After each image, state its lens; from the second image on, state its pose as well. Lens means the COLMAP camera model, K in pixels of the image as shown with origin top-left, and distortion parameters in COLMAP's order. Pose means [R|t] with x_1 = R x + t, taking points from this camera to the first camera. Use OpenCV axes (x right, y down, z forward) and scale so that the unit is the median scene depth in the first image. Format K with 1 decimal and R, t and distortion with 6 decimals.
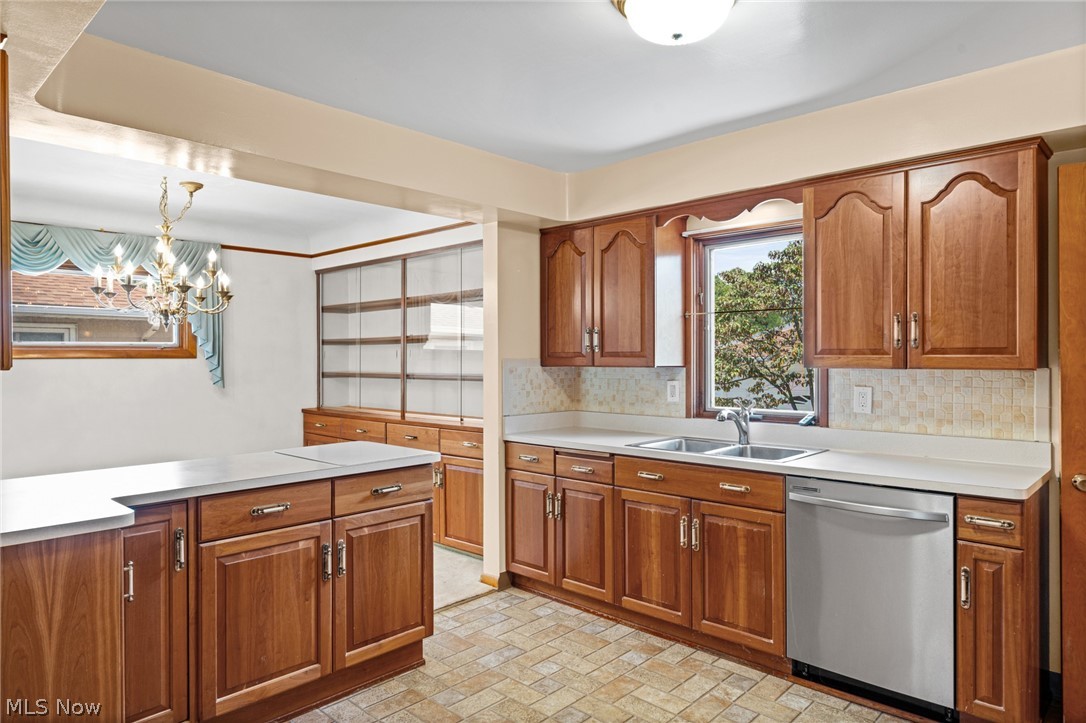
lens RADIAL K [[670.7, 0, 543.0], [0, 670.7, 361.5], [0, 0, 1]] dist [0.002051, 0.000762]
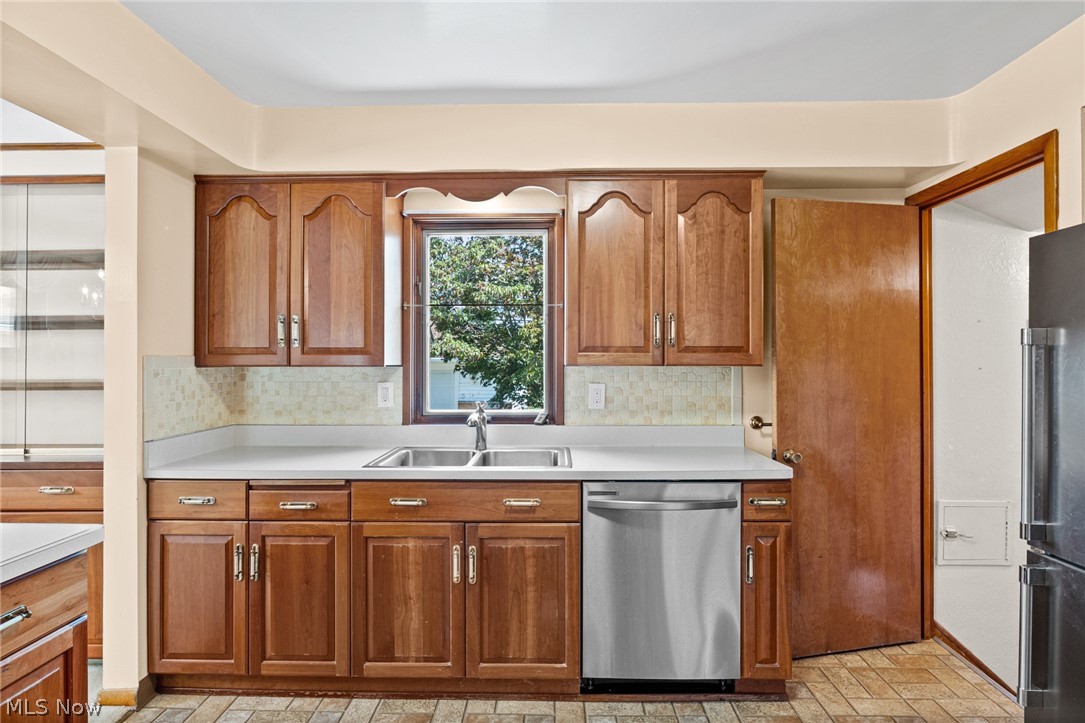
lens RADIAL K [[585.8, 0, 542.4], [0, 585.8, 356.6], [0, 0, 1]] dist [-0.005715, -0.000332]
pose [[0.739972, 0.004689, 0.672622, -0.184729], [0.002424, 0.999951, -0.009639, 0.004022], [-0.672634, 0.008763, 0.739924, 0.361404]]
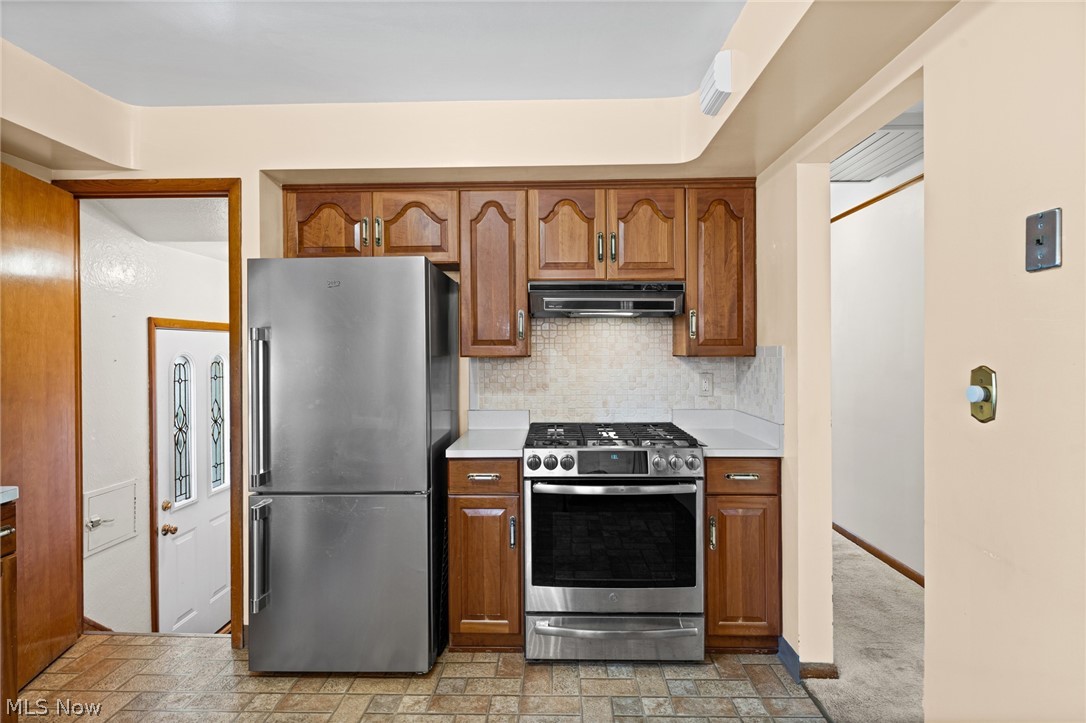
lens RADIAL K [[551.1, 0, 540.7], [0, 551.1, 351.6], [0, 0, 1]] dist [-0.002688, -0.000833]
pose [[-0.667703, 0.005806, 0.744405, -0.447112], [0.011049, 0.999937, 0.002111, 0.017368], [-0.744345, 0.009635, -0.667725, 2.209752]]
